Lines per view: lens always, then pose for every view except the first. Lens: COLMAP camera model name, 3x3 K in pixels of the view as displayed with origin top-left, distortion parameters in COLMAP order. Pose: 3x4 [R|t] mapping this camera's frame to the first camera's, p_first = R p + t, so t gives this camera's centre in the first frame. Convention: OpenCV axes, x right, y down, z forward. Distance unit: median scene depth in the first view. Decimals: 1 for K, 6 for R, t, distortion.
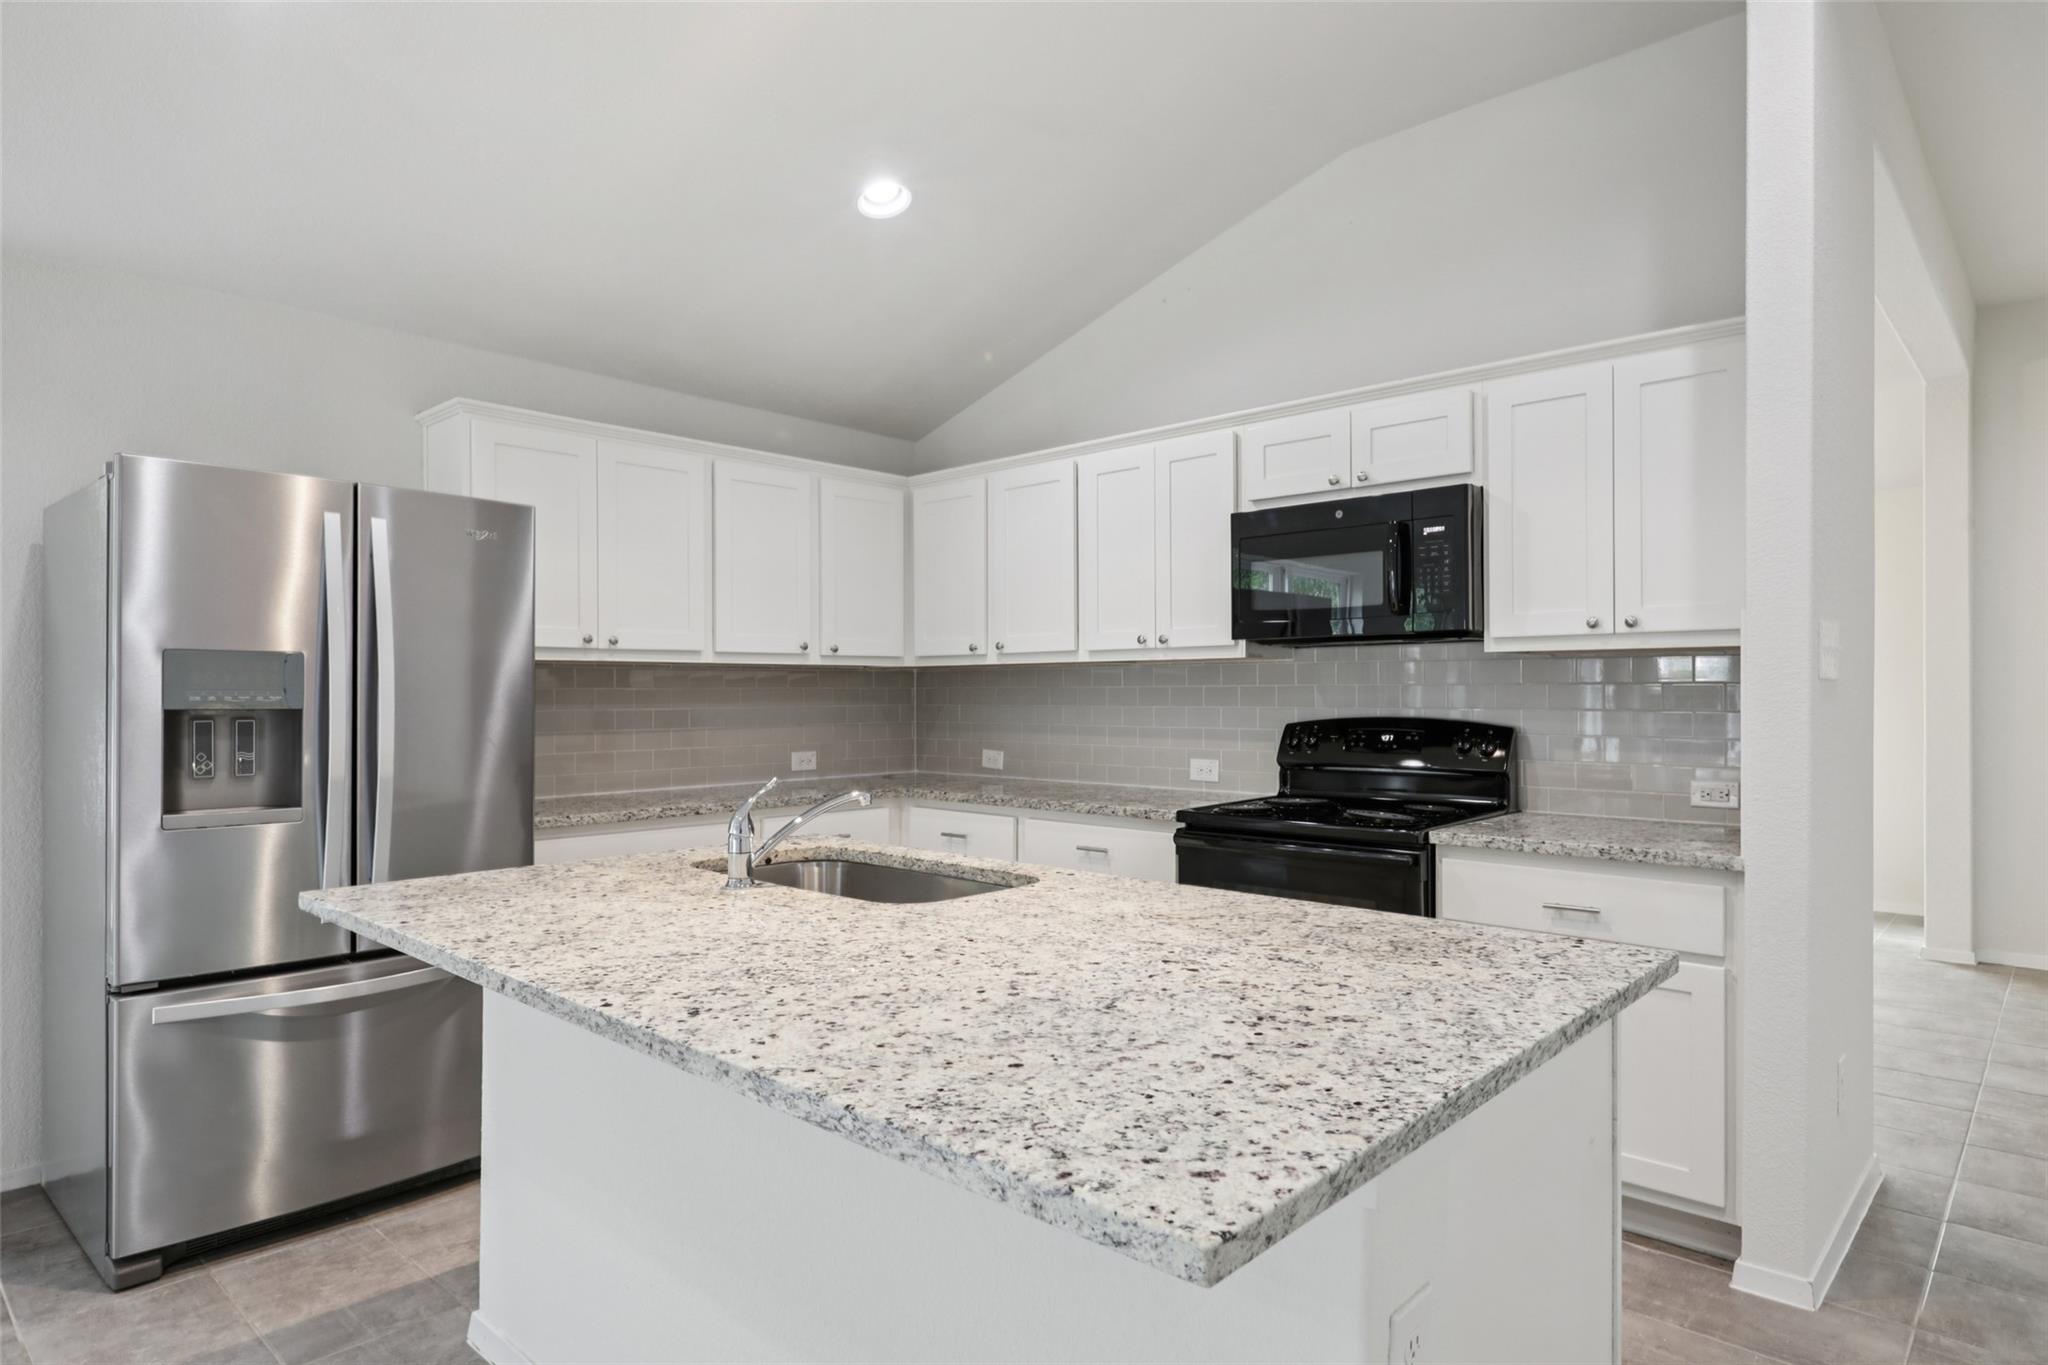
lens RADIAL K [[1169.5, 0, 1061.9], [0, 1169.5, 678.7], [0, 0, 1]] dist [-0.007843, 0.002616]
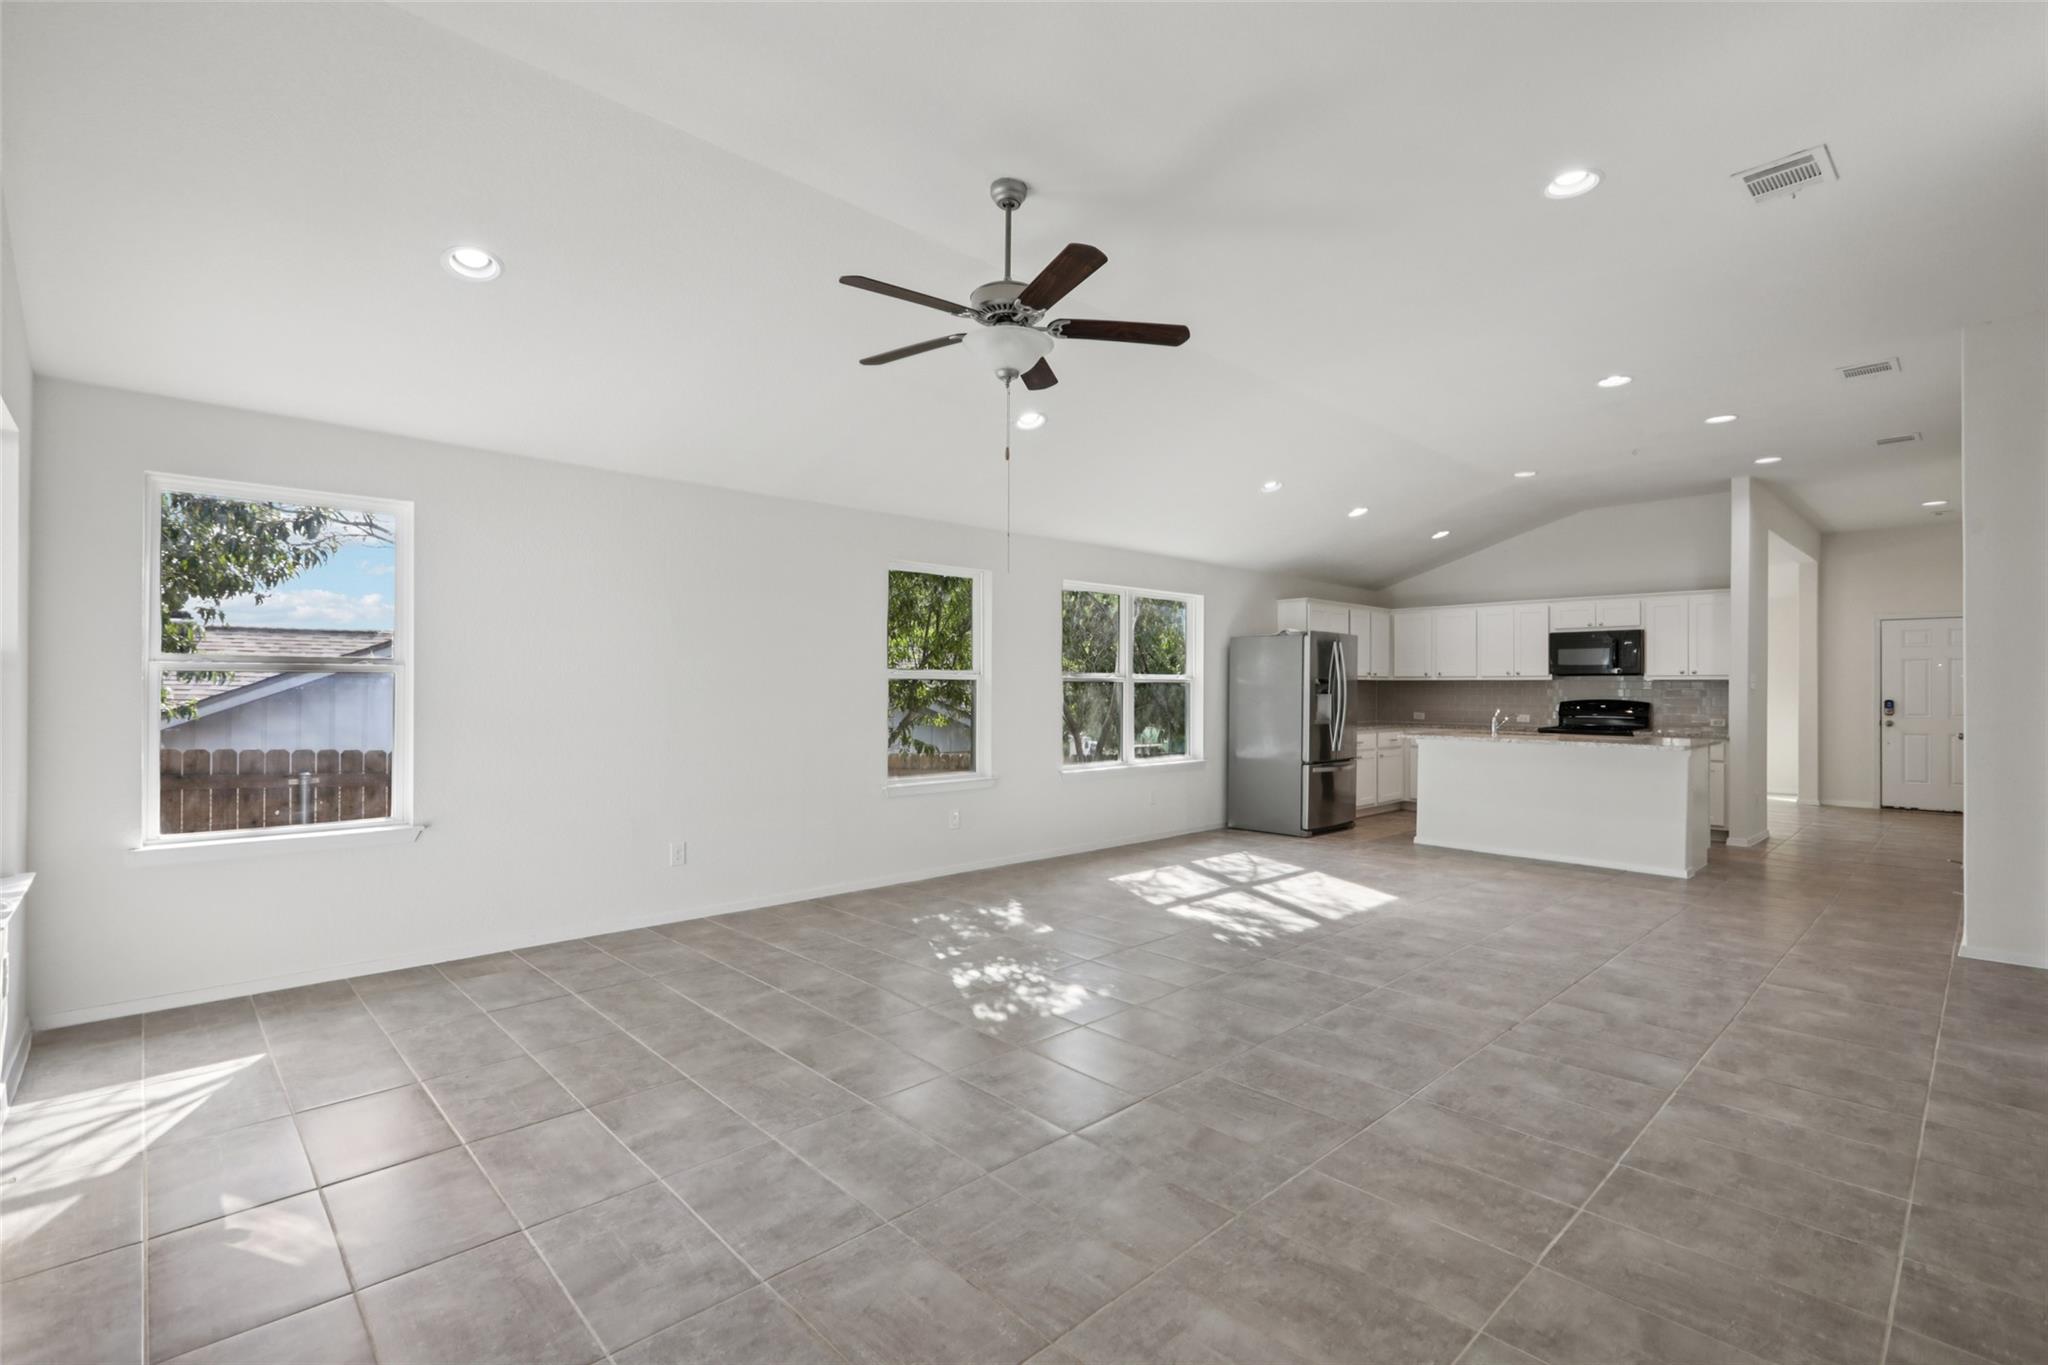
lens RADIAL K [[926.3, 0, 1047.6], [0, 926.3, 688.7], [0, 0, 1]] dist [0.004249, -0.001474]
pose [[0.998698, 0.010661, -0.049892, -1.073451], [-0.010337, 0.999924, 0.006740, 0.002497], [0.049960, -0.006216, 0.998732, -1.536621]]
